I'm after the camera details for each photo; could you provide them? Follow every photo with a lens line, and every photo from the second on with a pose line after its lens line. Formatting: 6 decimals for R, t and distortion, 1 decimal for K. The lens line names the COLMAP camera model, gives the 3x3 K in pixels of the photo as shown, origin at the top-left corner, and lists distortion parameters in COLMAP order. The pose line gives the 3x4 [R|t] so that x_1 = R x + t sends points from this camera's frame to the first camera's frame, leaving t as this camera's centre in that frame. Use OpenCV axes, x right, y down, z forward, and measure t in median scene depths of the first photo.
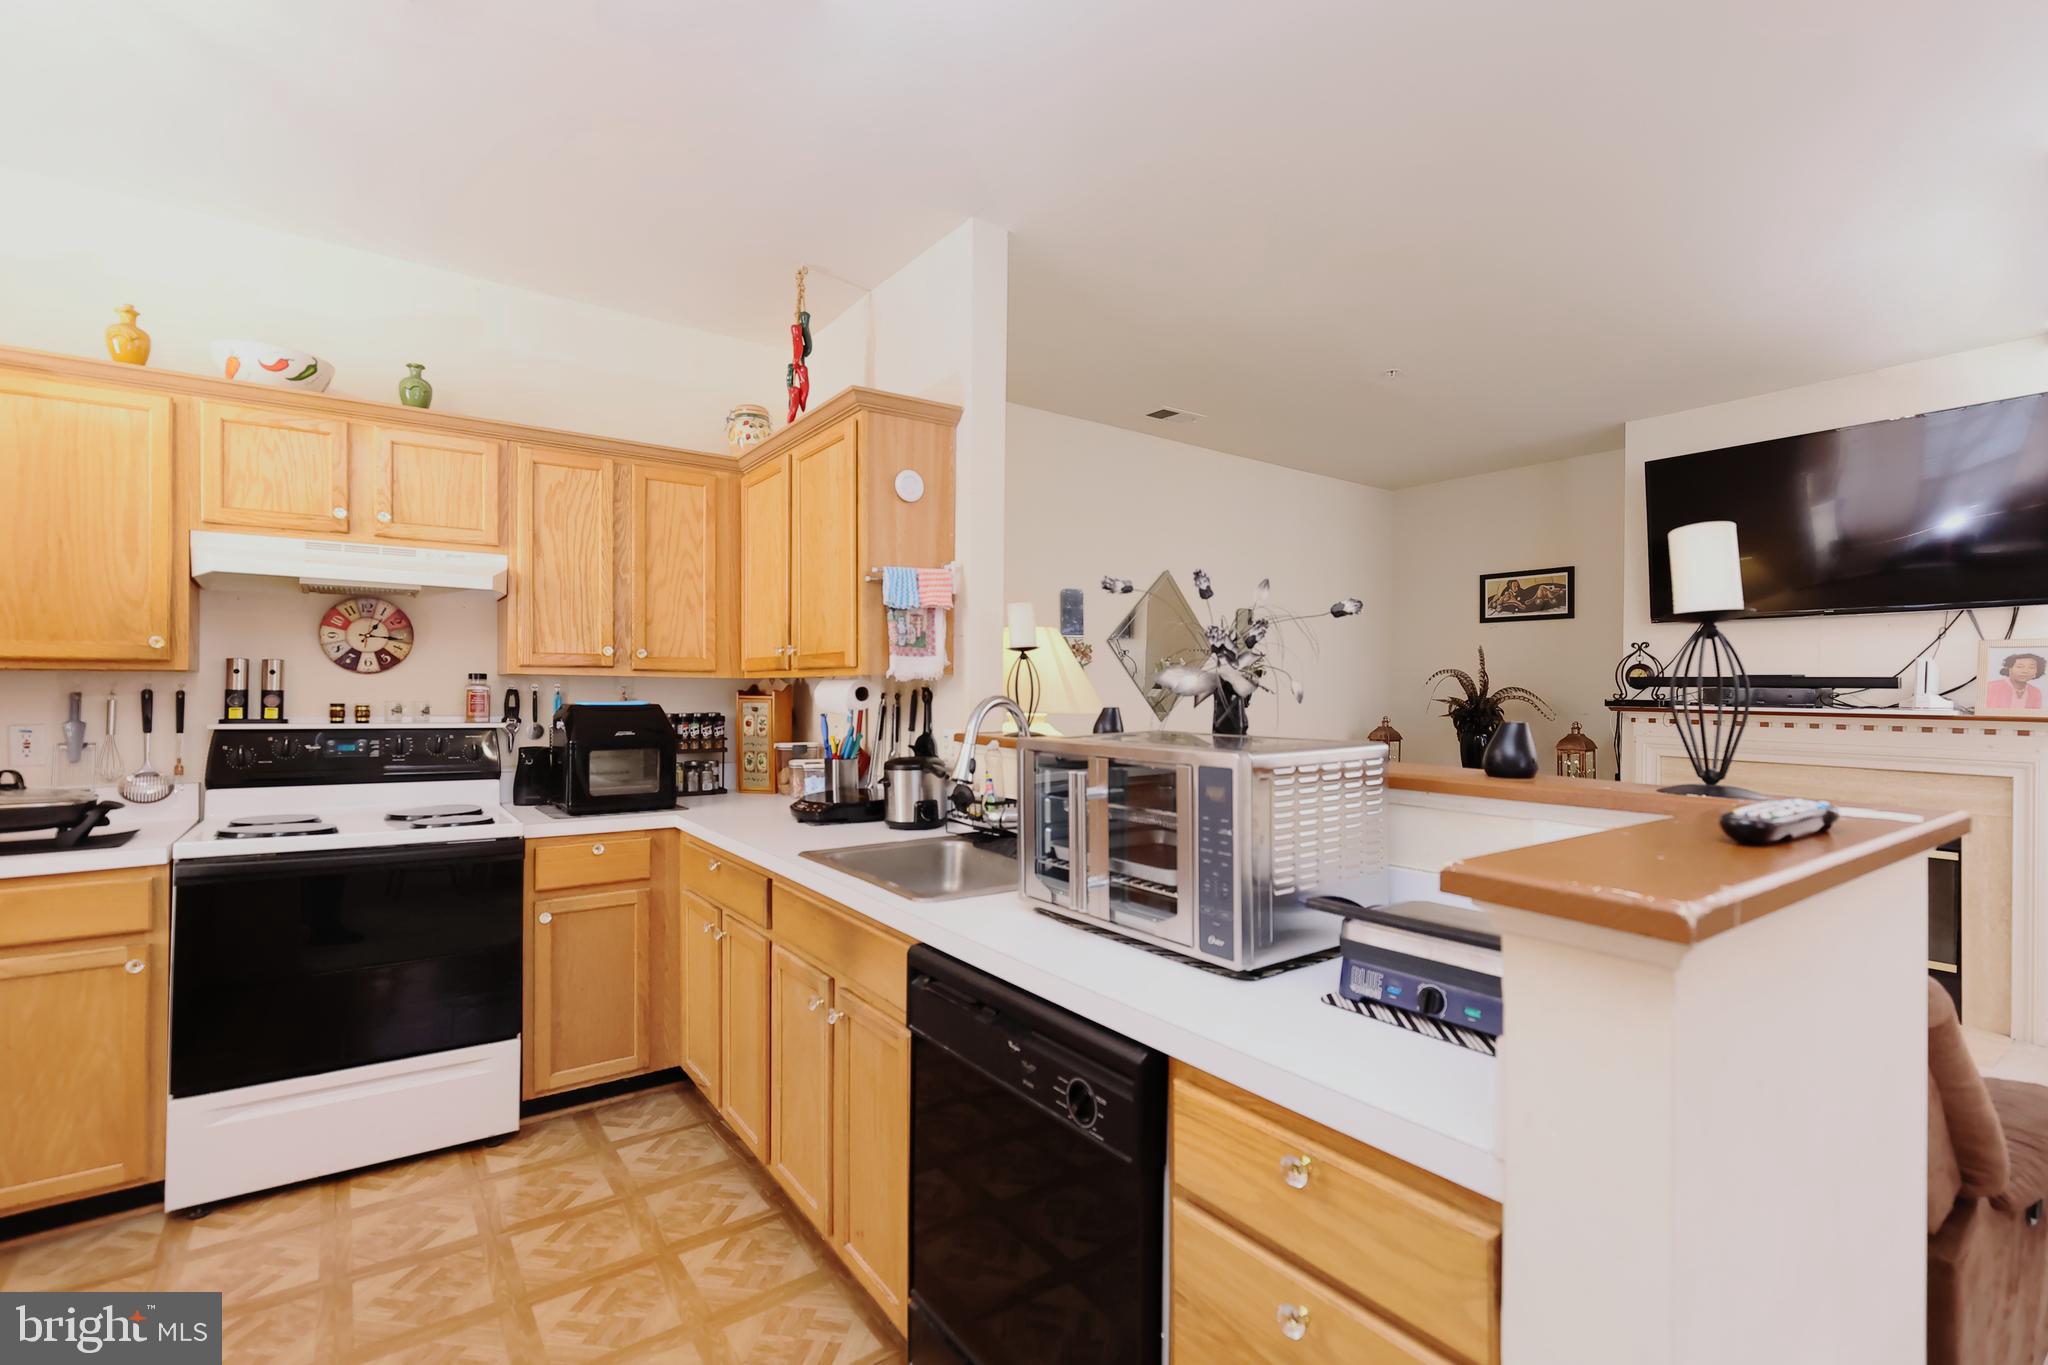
lens RADIAL K [[933.1, 0, 1039.8], [0, 933.1, 684.2], [0, 0, 1]] dist [0.001677, 0.000252]
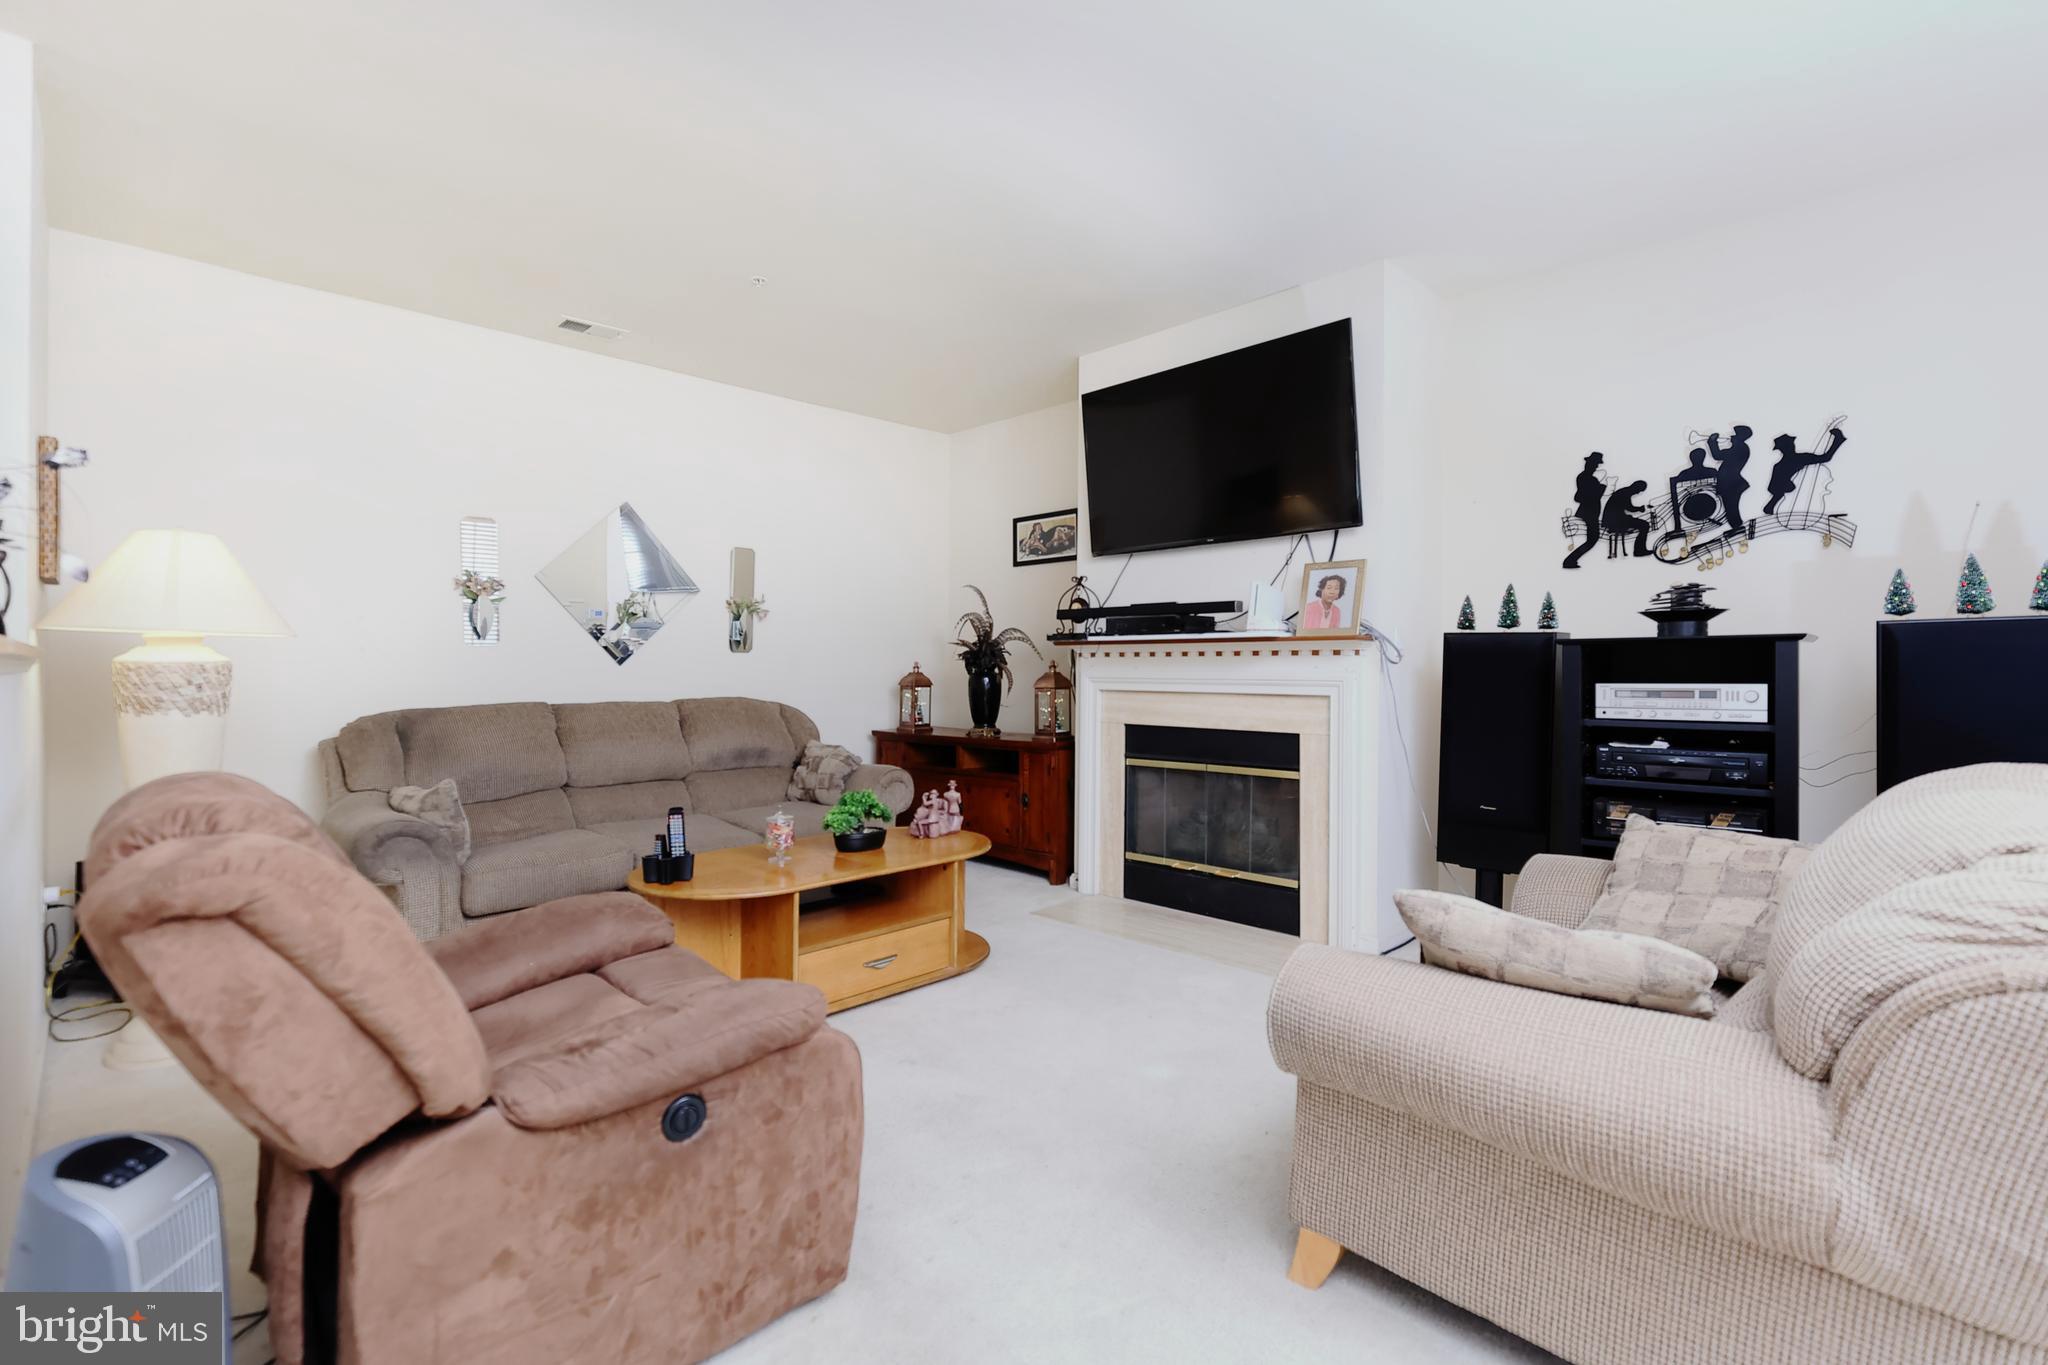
lens RADIAL K [[927.3, 0, 1024.0], [0, 927.3, 682.5], [0, 0, 1]] dist [-0.000411, 0.000064]
pose [[0.989656, -0.012910, 0.142878, 0.430311], [0.009927, 0.999718, 0.021567, 0.045467], [-0.143116, -0.019926, 0.989505, 0.028199]]
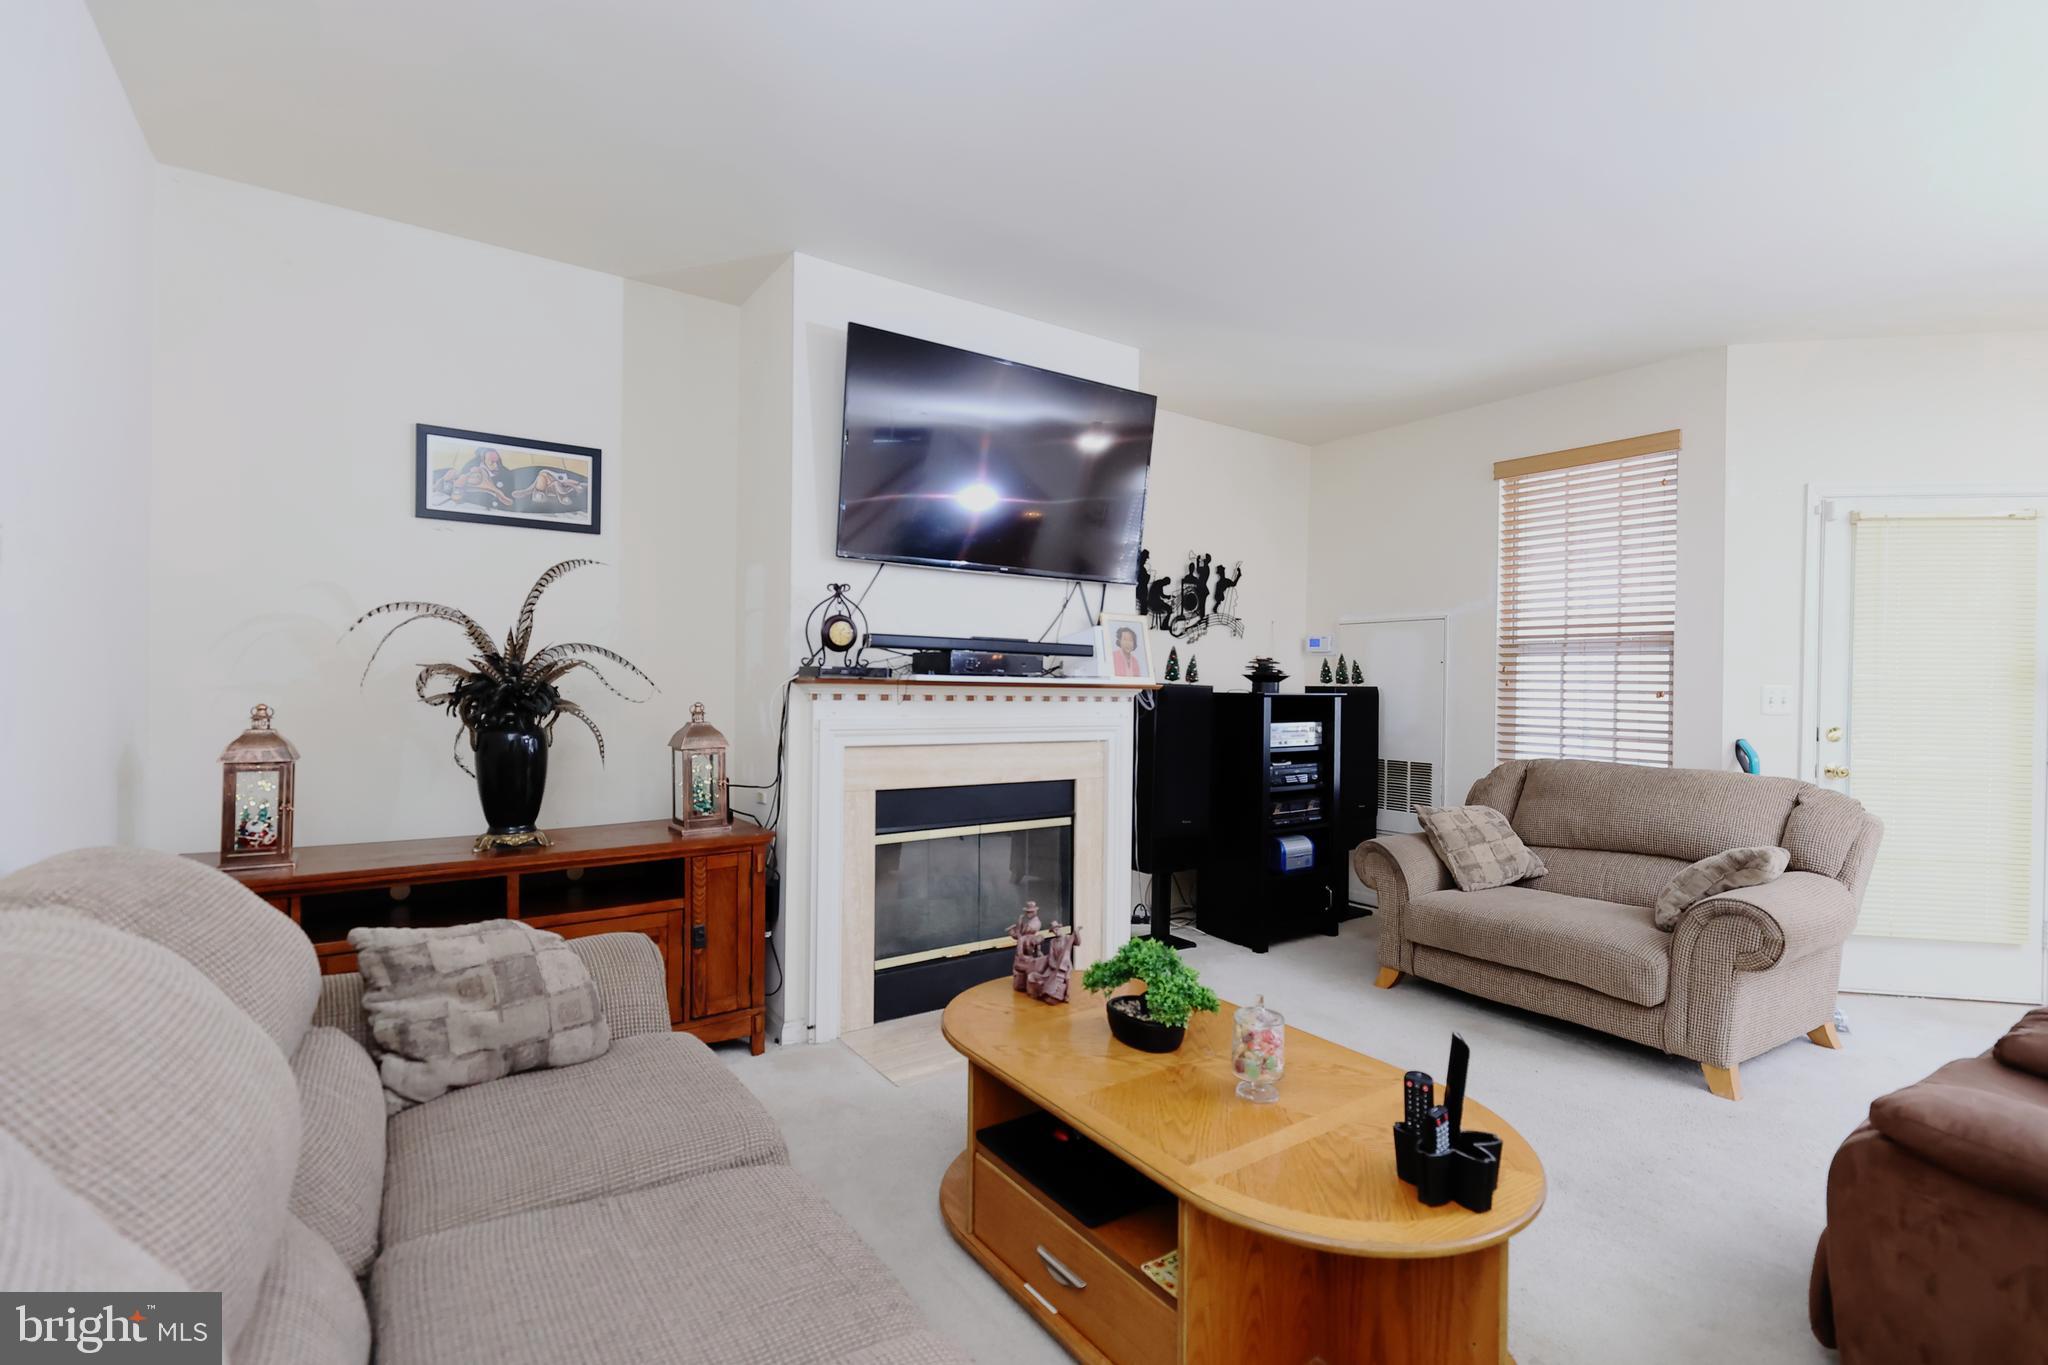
lens RADIAL K [[927.3, 0, 1024.0], [0, 927.3, 682.5], [0, 0, 1]] dist [-0.000411, 0.000064]
pose [[0.041655, -0.007182, 0.999106, -0.033674], [-0.019540, 0.999777, 0.008002, 0.019627], [-0.998941, -0.019856, 0.041505, 0.810061]]
